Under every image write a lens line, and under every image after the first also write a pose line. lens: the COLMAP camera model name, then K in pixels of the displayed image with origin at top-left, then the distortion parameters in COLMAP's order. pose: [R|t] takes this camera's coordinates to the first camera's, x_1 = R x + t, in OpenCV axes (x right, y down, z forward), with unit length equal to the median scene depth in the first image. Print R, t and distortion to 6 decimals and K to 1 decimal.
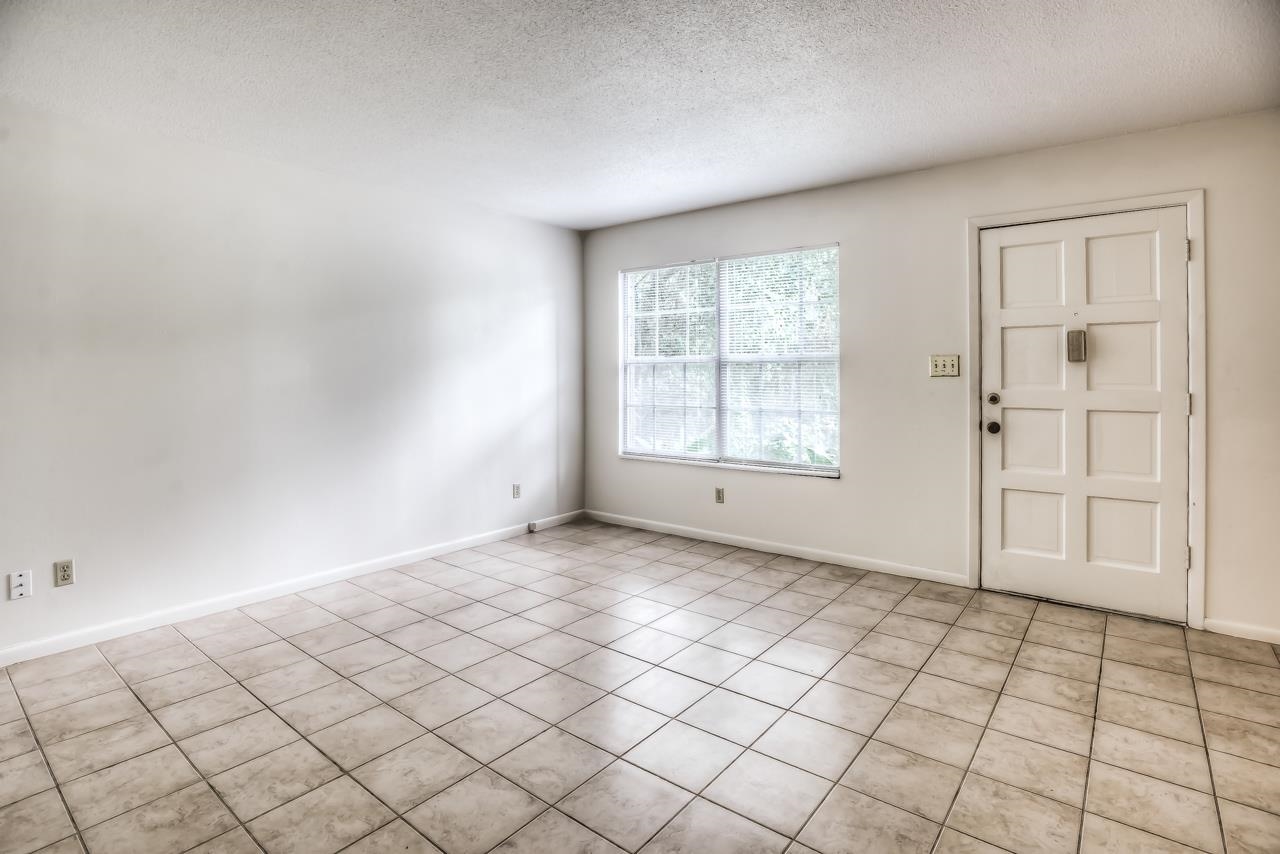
lens RADIAL K [[643.2, 0, 642.1], [0, 643.2, 363.1], [0, 0, 1]] dist [-0.075660, 0.026993]
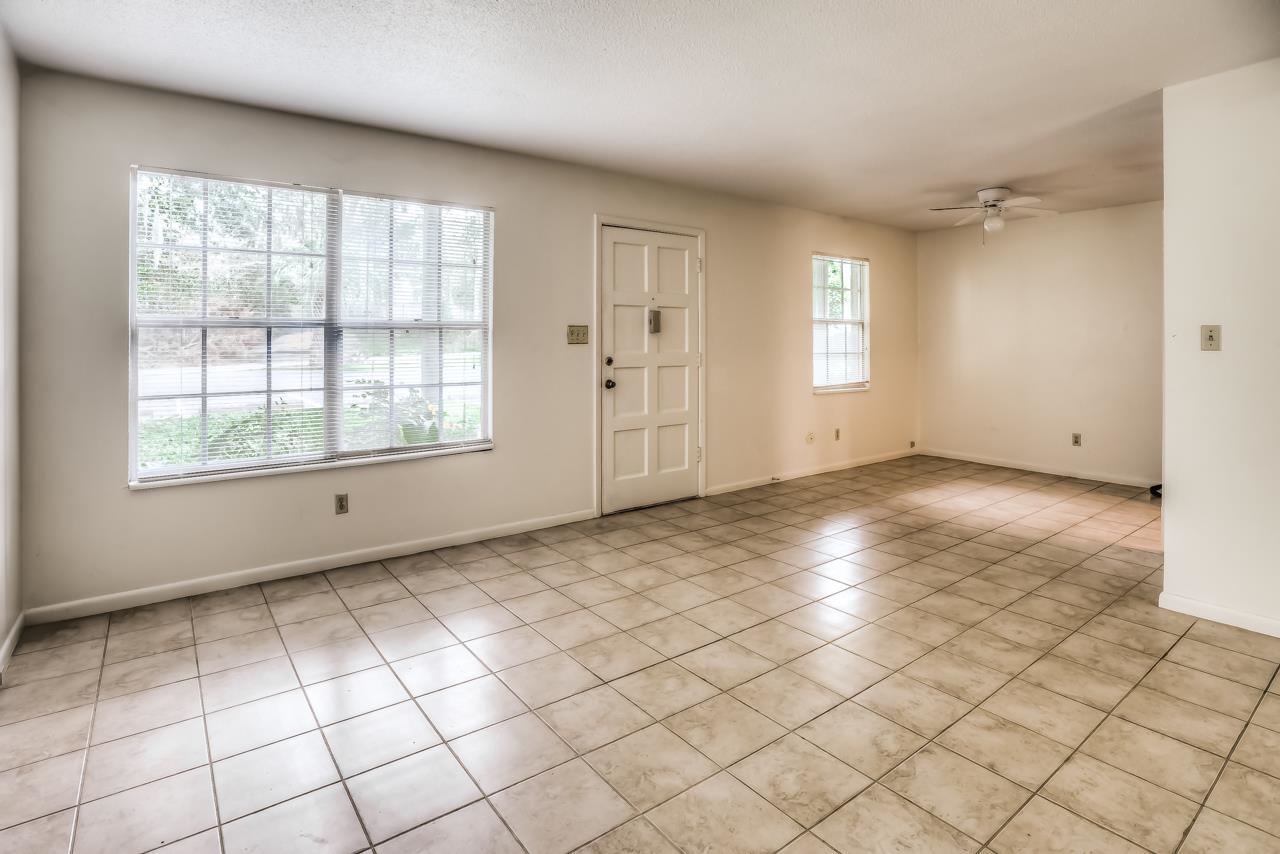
lens RADIAL K [[653.8, 0, 631.5], [0, 653.8, 329.2], [0, 0, 1]] dist [-0.030659, 0.000652]
pose [[0.249935, 0.015254, 0.968143, -0.704781], [-0.013109, 0.999838, -0.012369, 0.008389], [-0.968174, -0.009600, 0.250094, 0.635619]]
